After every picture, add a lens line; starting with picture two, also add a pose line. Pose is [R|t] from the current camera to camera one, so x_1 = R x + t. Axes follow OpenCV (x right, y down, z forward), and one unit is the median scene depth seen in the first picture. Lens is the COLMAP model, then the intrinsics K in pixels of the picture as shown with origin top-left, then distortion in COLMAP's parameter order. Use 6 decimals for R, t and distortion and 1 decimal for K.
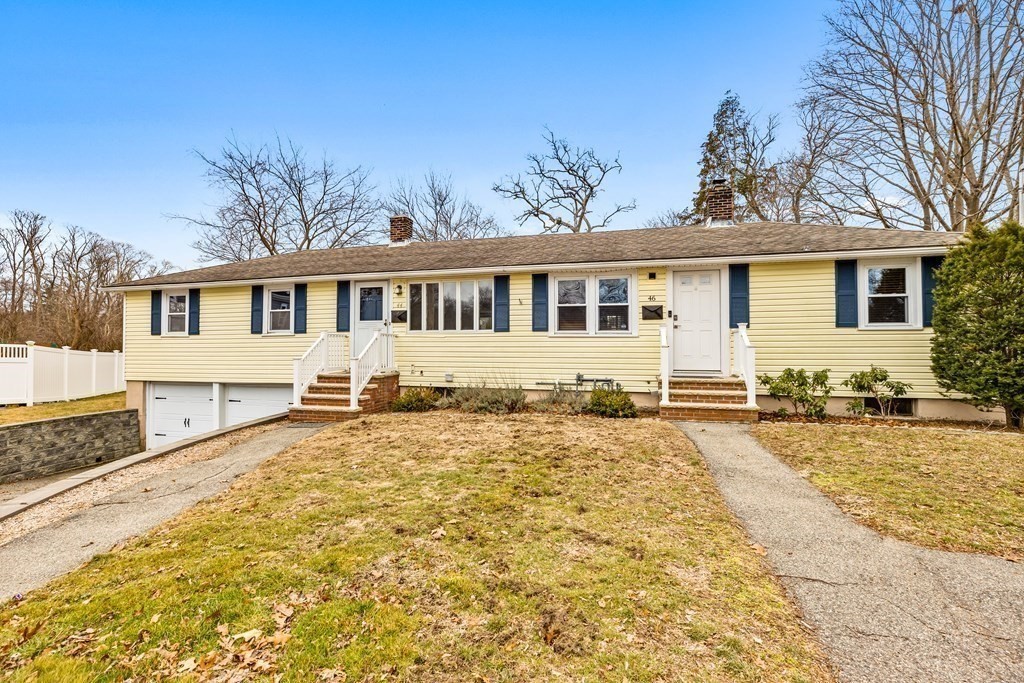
lens RADIAL K [[454.9, 0, 513.7], [0, 454.9, 347.3], [0, 0, 1]] dist [-0.020294, 0.005306]
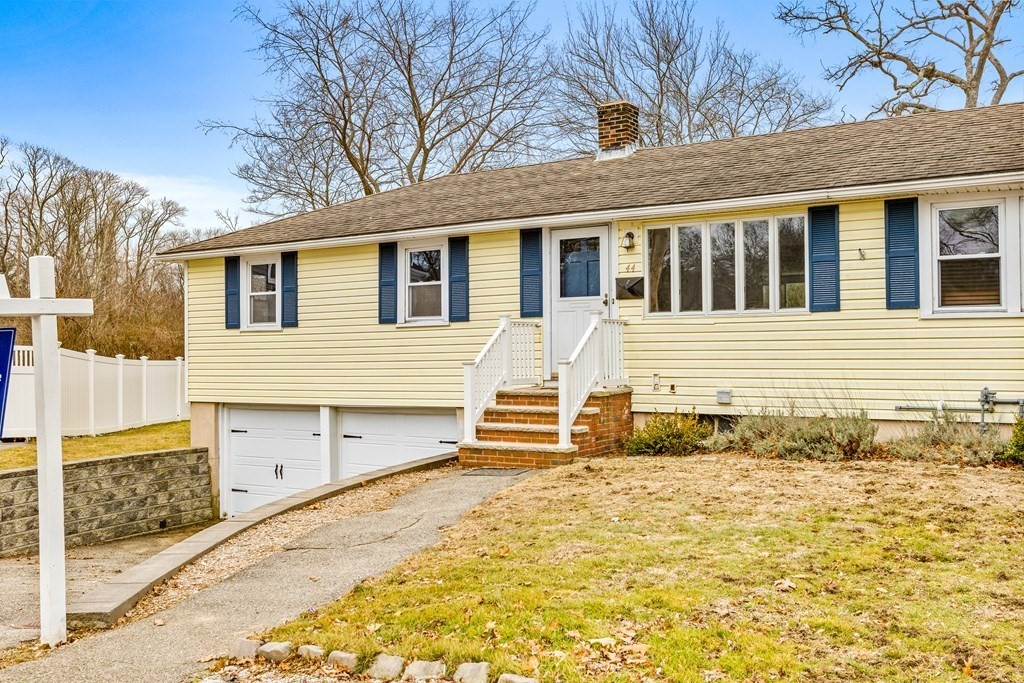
lens RADIAL K [[977.3, 0, 509.8], [0, 977.3, 343.6], [0, 0, 1]] dist [0.016042, 0.000000]
pose [[0.954643, -0.010896, -0.297552, -0.034445], [0.008361, 0.999917, -0.009792, 0.010595], [0.297634, 0.006860, 0.954655, -0.188673]]
